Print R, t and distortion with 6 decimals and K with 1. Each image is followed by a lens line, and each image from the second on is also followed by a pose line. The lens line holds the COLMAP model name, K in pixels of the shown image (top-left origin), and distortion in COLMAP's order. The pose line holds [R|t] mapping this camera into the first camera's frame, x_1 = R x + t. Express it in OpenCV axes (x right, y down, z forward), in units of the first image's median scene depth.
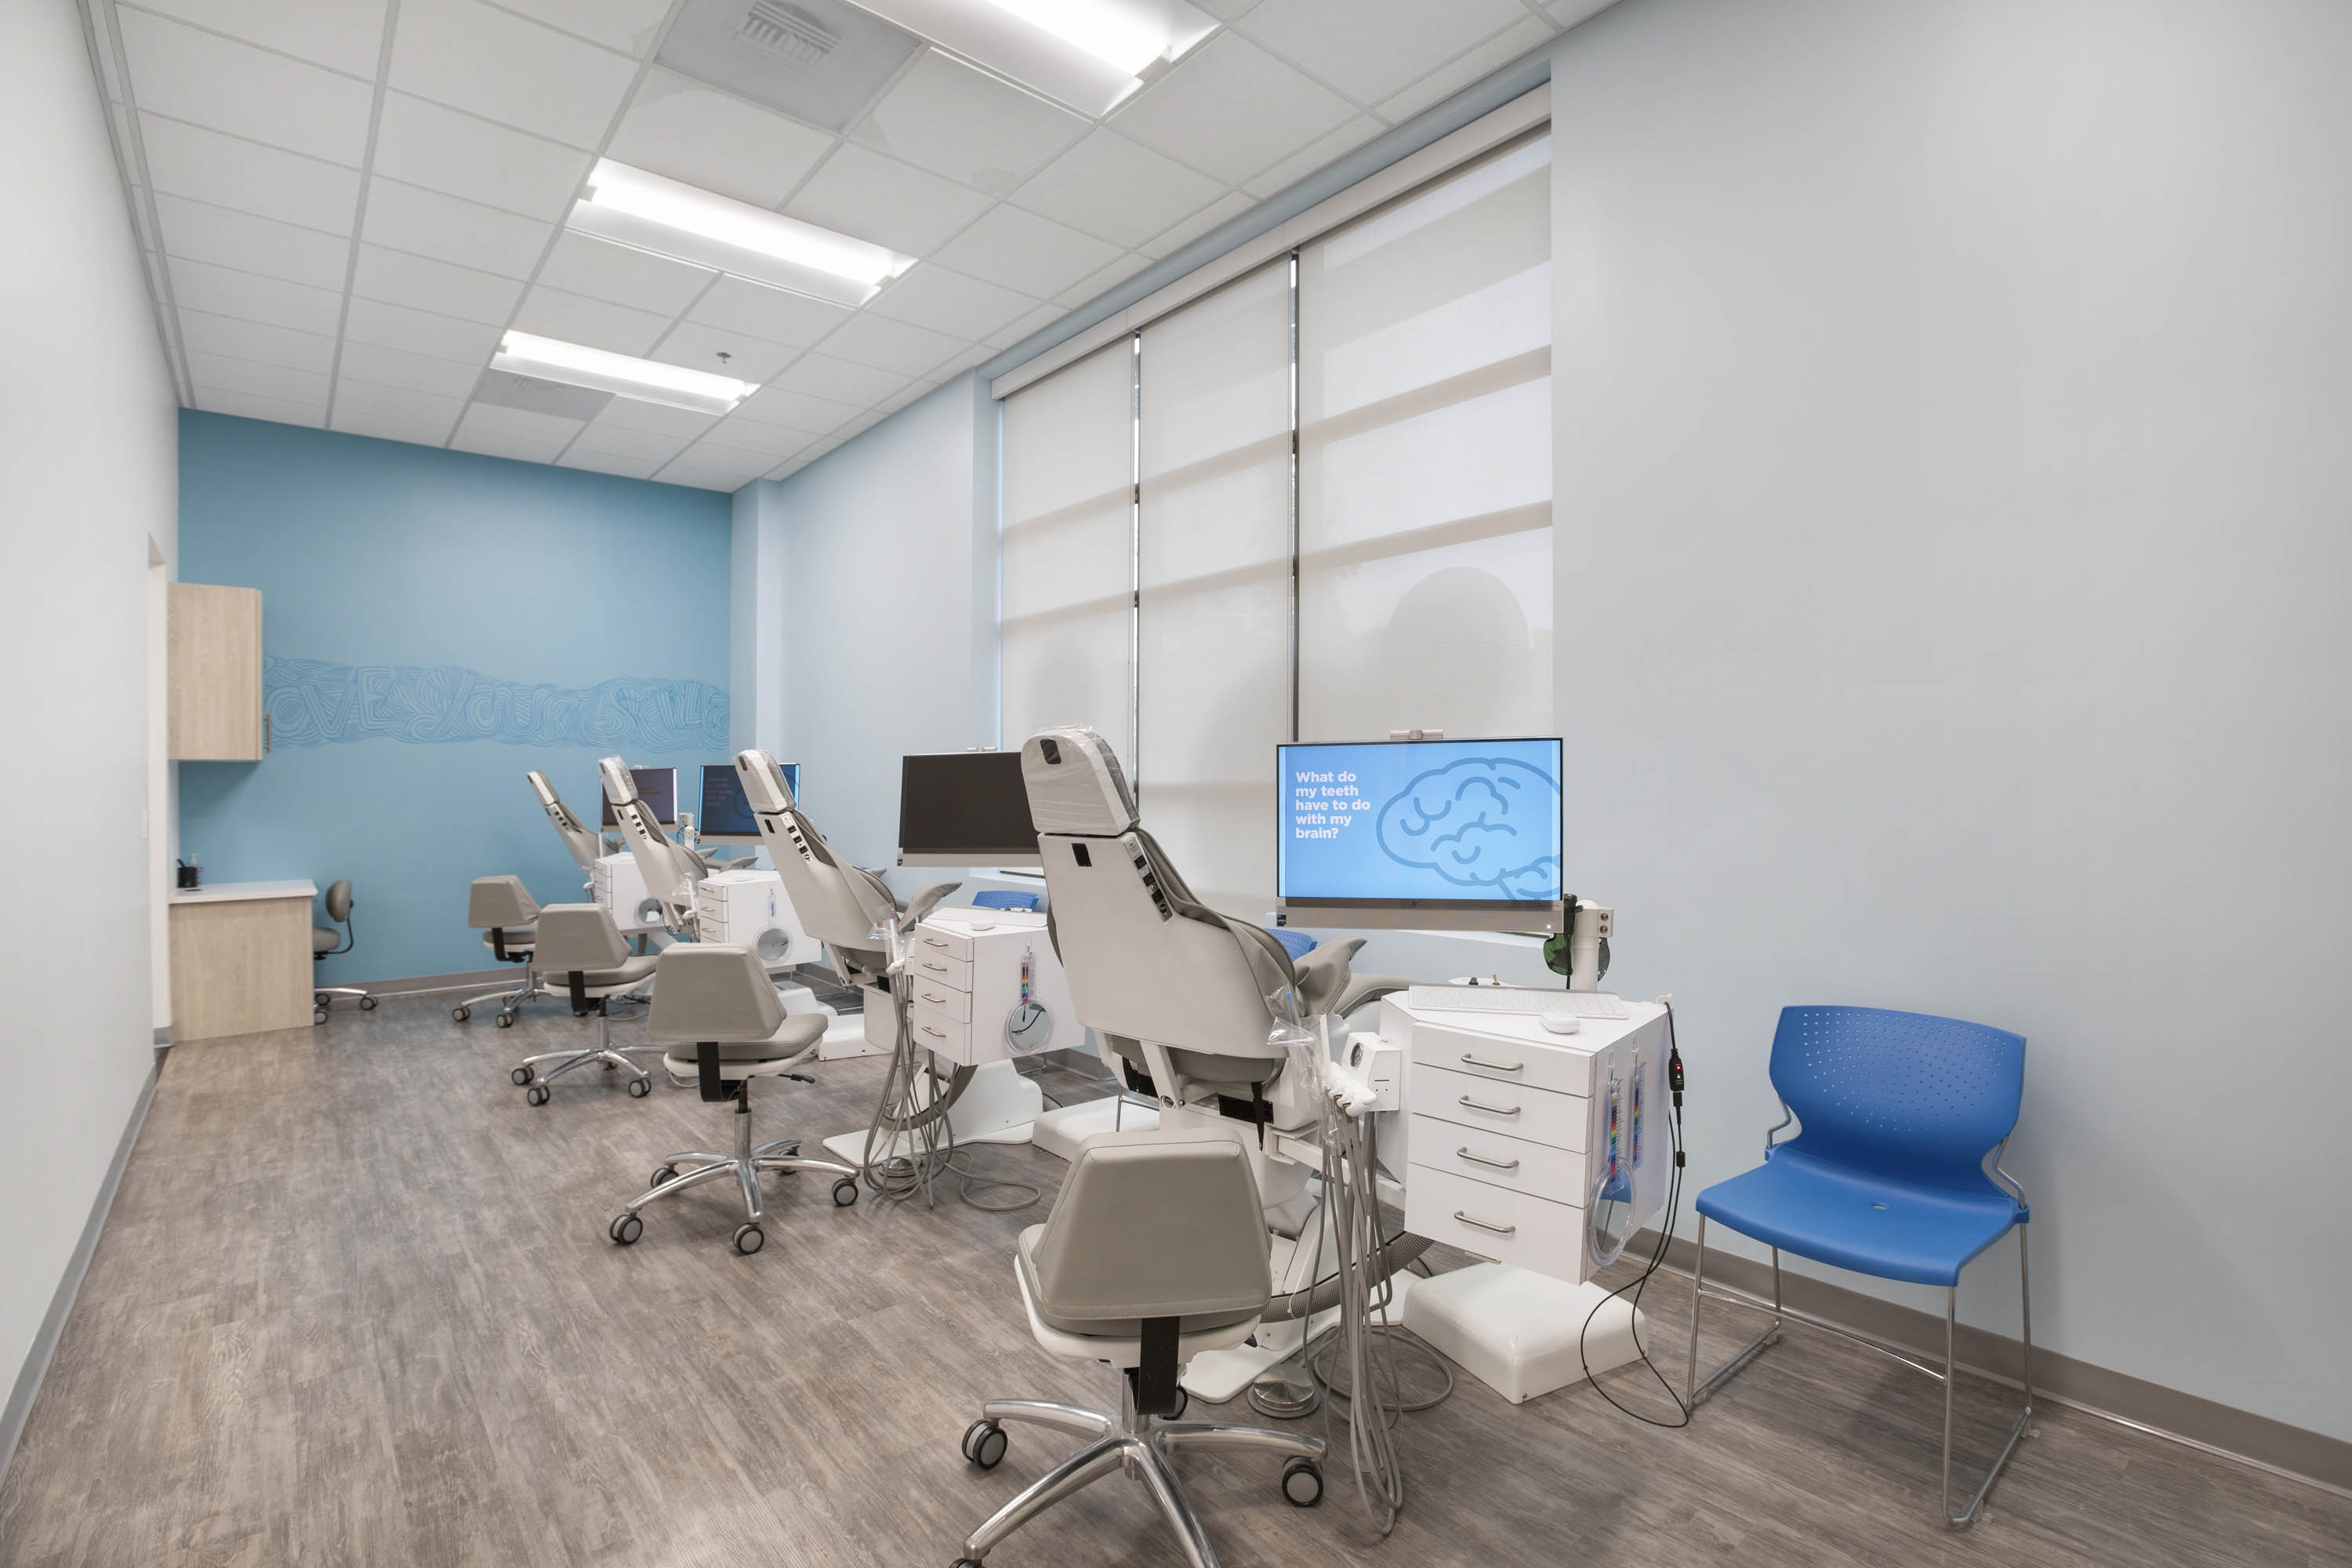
lens RADIAL K [[1082.4, 0, 1179.5], [0, 1082.4, 782.5], [0, 0, 1]] dist [0.002425, 0.000360]
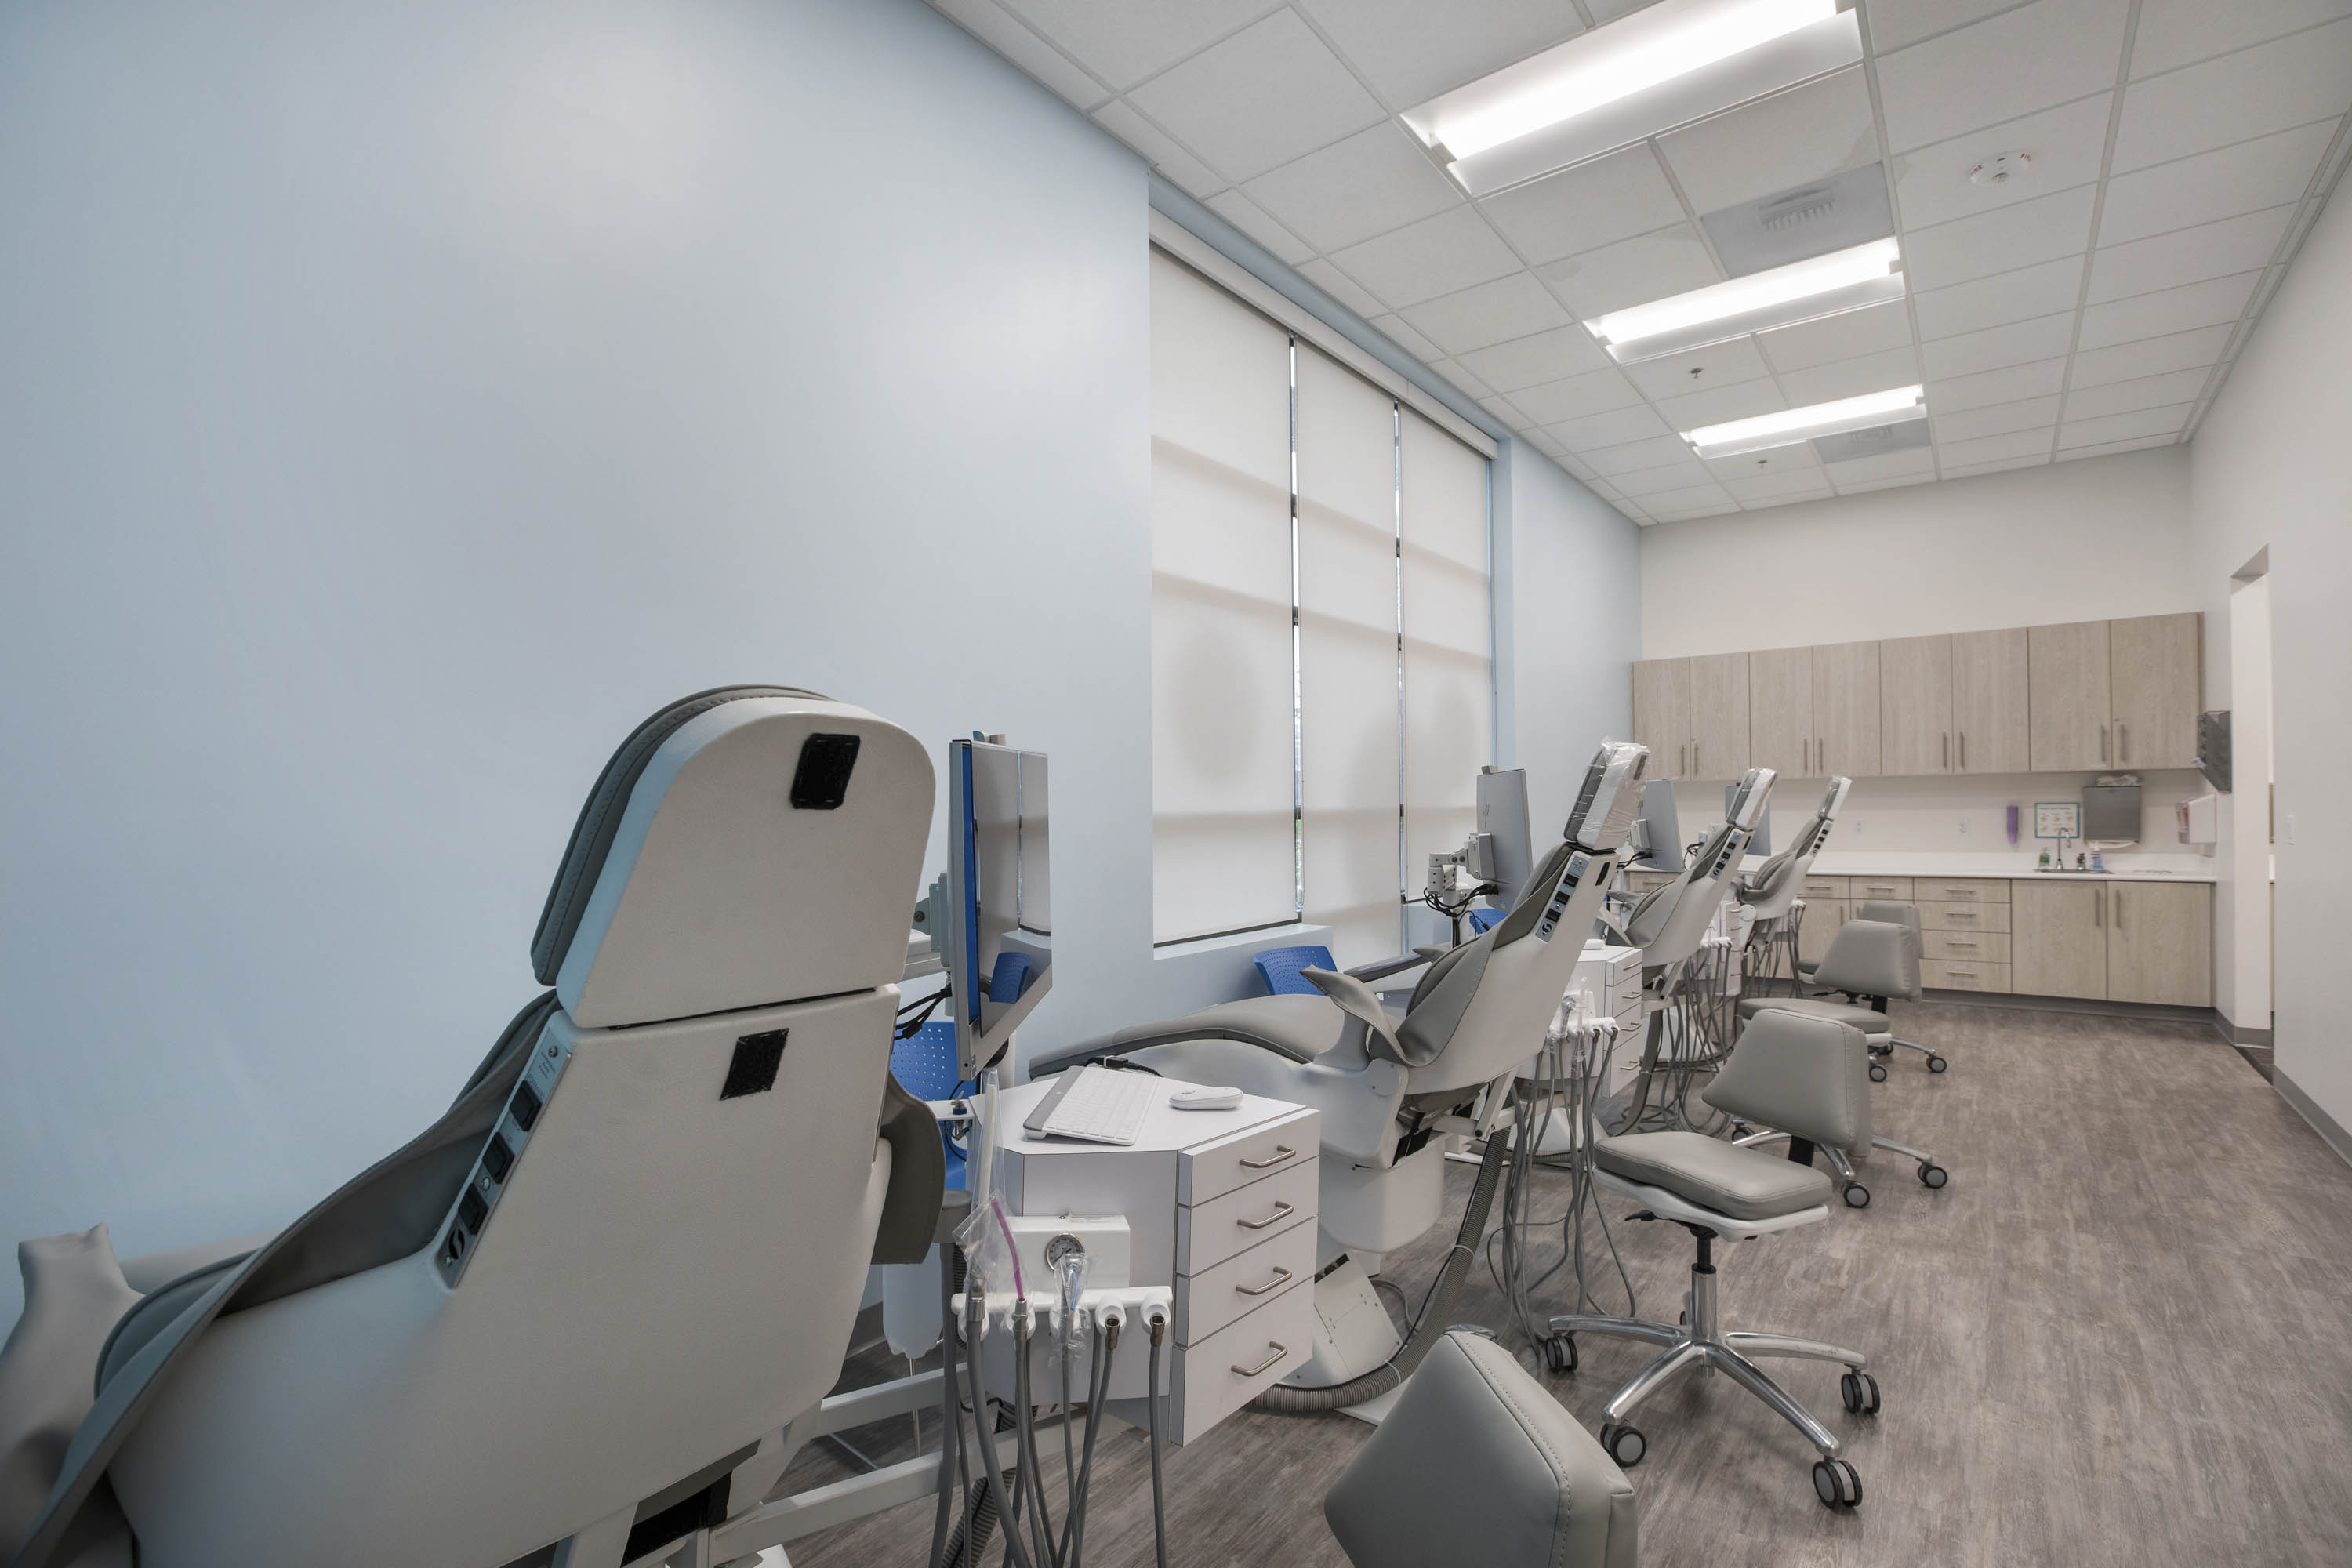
lens RADIAL K [[1082.4, 0, 1181.0], [0, 1082.4, 798.6], [0, 0, 1]] dist [0.002425, 0.000360]
pose [[-0.228785, 0.019515, 0.973281, -1.491828], [0.010847, 0.999788, -0.017497, 0.012551], [-0.973416, 0.006555, -0.228948, 2.078958]]
